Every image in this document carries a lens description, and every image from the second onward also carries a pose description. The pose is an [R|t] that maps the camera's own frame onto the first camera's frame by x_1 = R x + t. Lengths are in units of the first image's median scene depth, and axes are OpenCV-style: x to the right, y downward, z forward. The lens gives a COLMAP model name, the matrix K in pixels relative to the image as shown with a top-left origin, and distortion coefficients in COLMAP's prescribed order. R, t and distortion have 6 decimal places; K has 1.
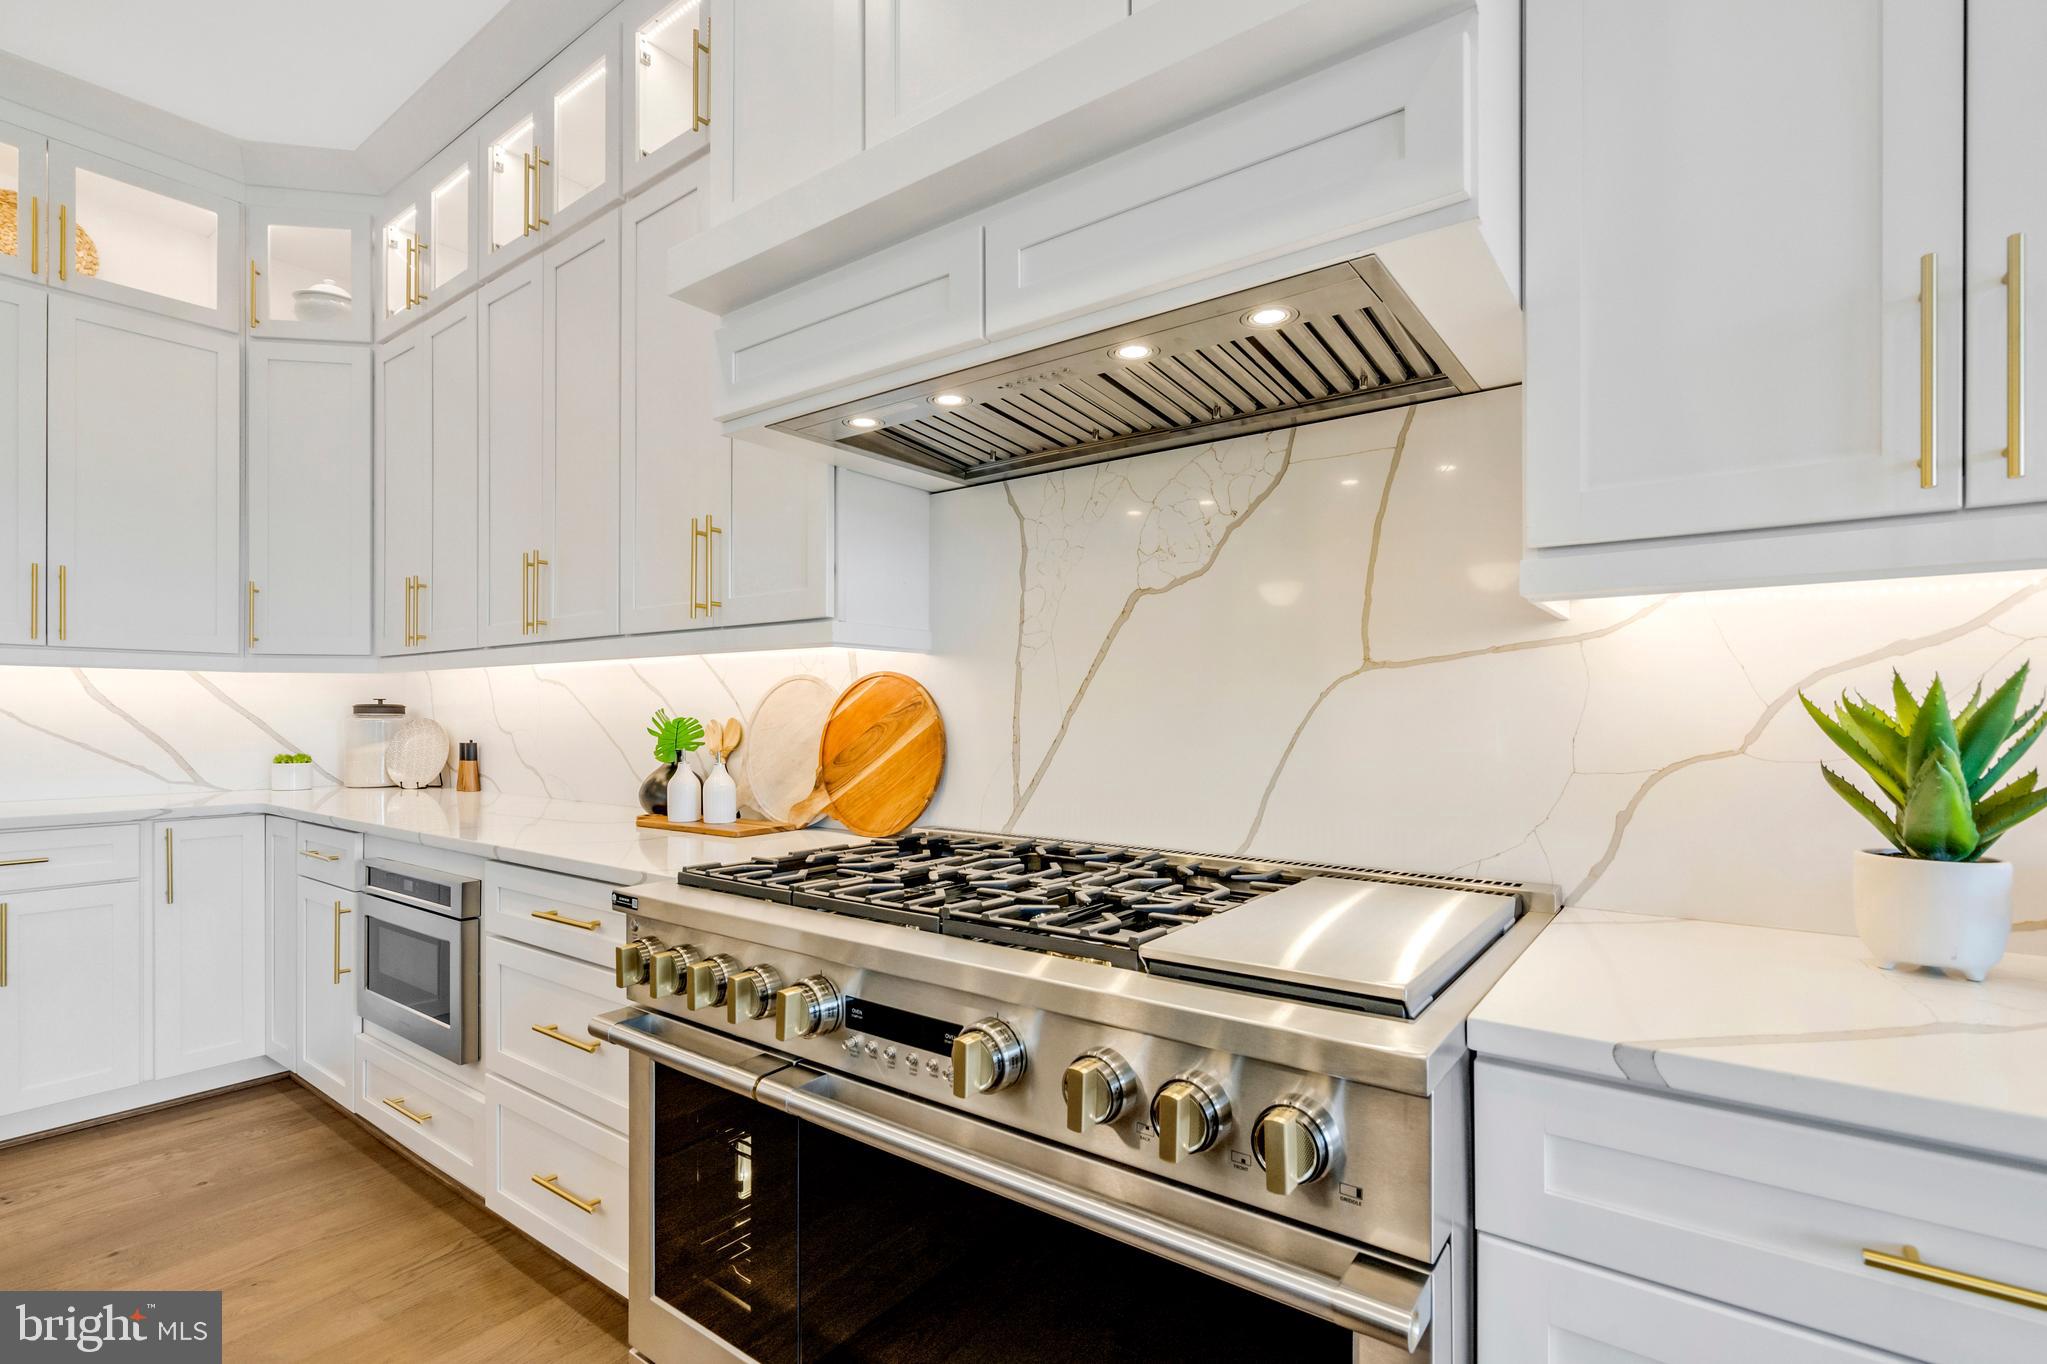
lens RADIAL K [[963.4, 0, 1026.3], [0, 963.4, 718.6], [0, 0, 1]] dist [0.000082, -0.000179]
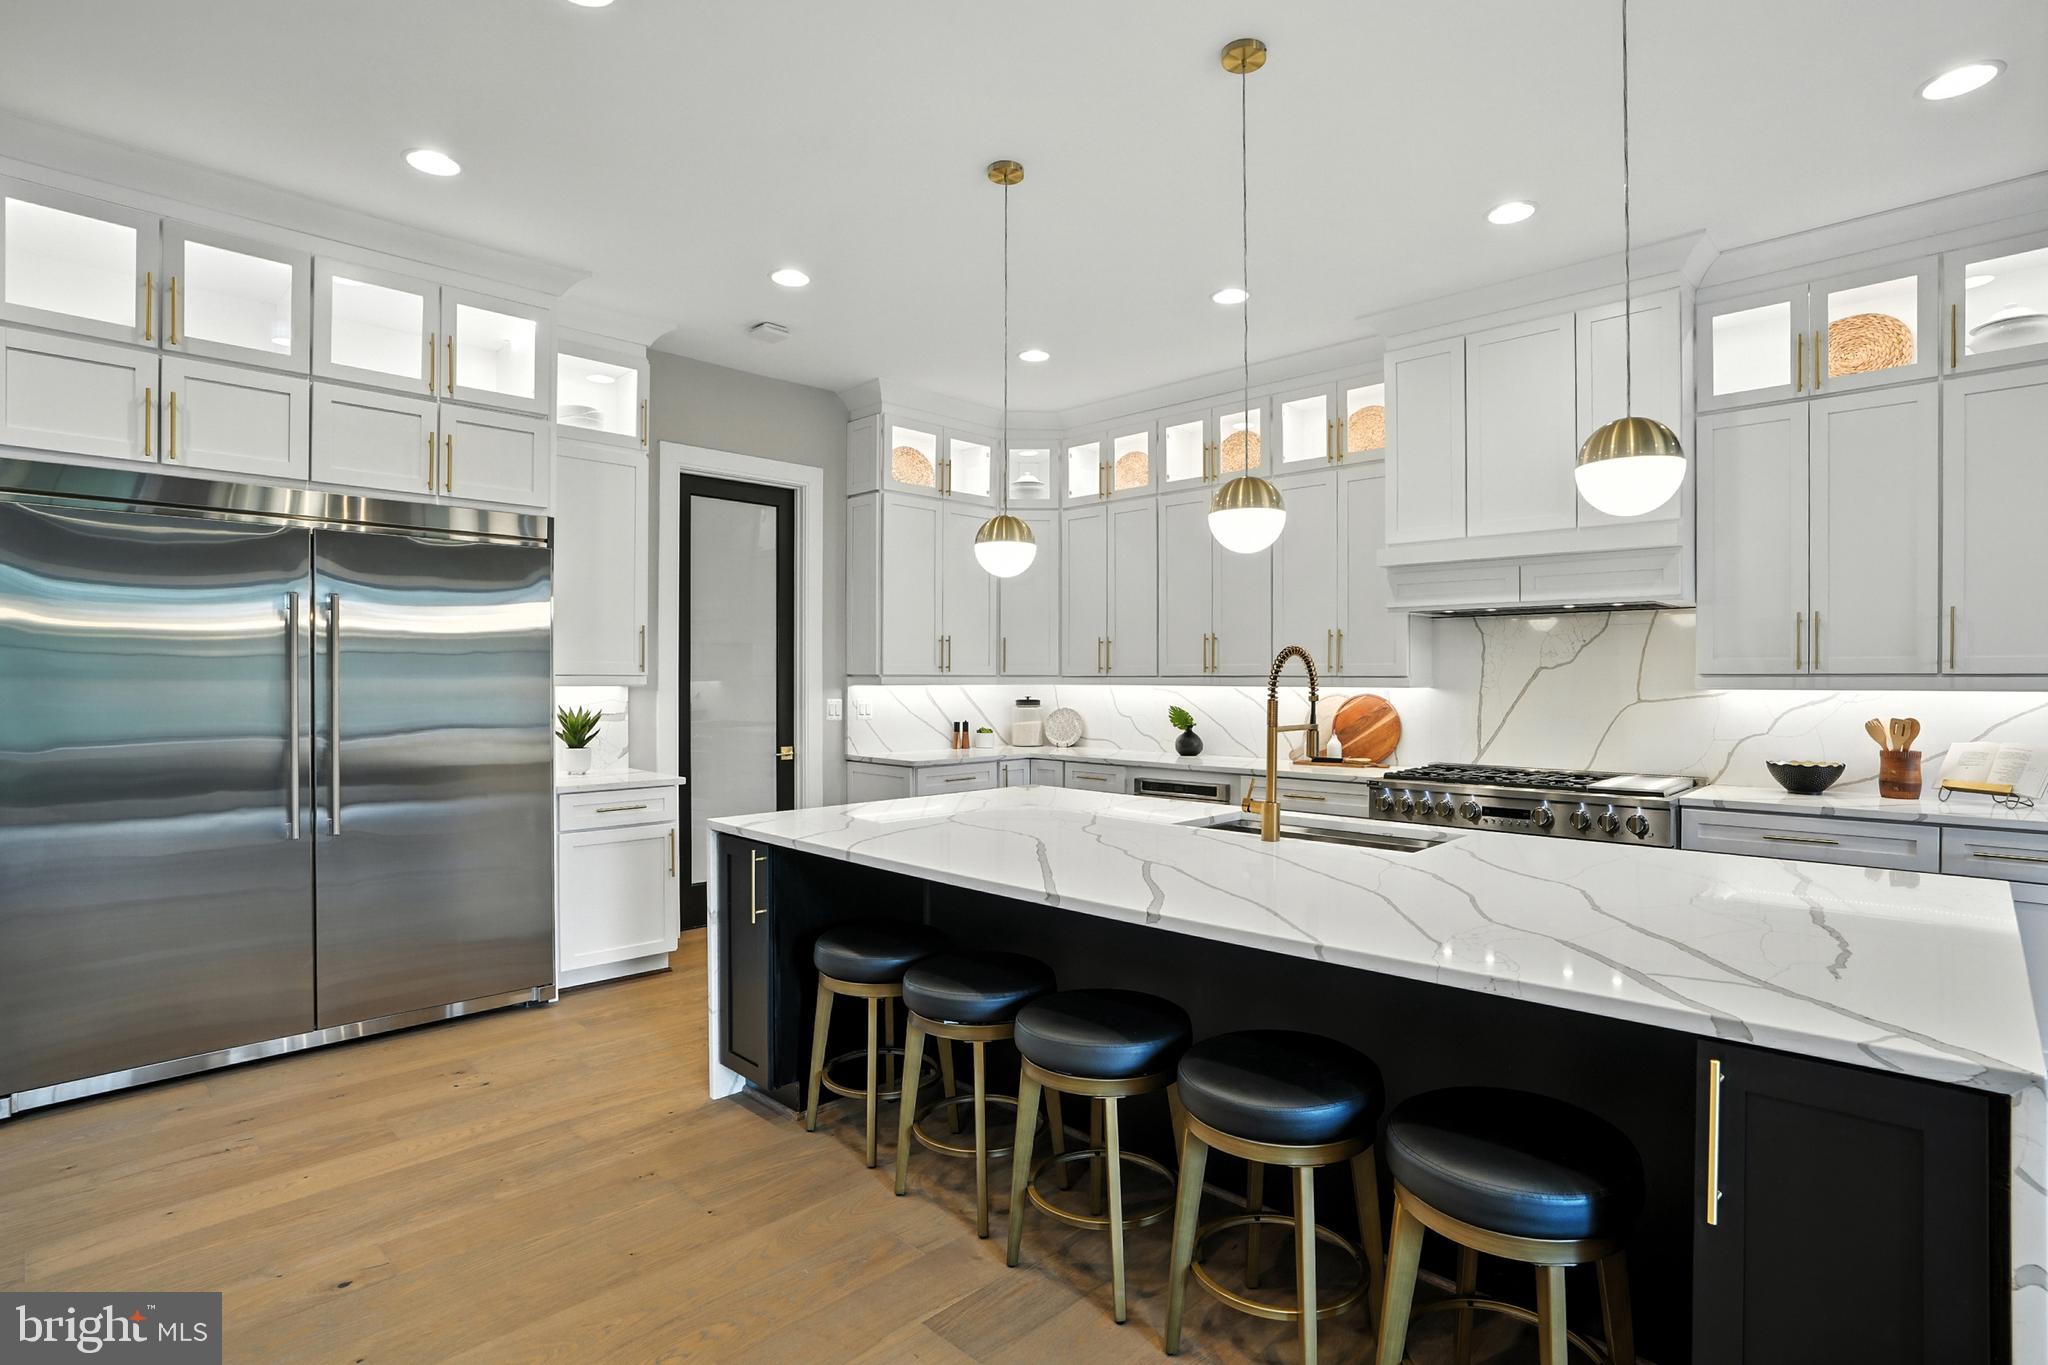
lens RADIAL K [[1062.2, 0, 1024.0], [0, 1062.2, 682.5], [0, 0, 1]] dist [-0.020960, -0.000208]
pose [[0.993085, 0.000935, -0.117393, -0.608847], [-0.001146, 0.999998, -0.001729, -0.059188], [0.117391, 0.001852, 0.993084, -1.291009]]
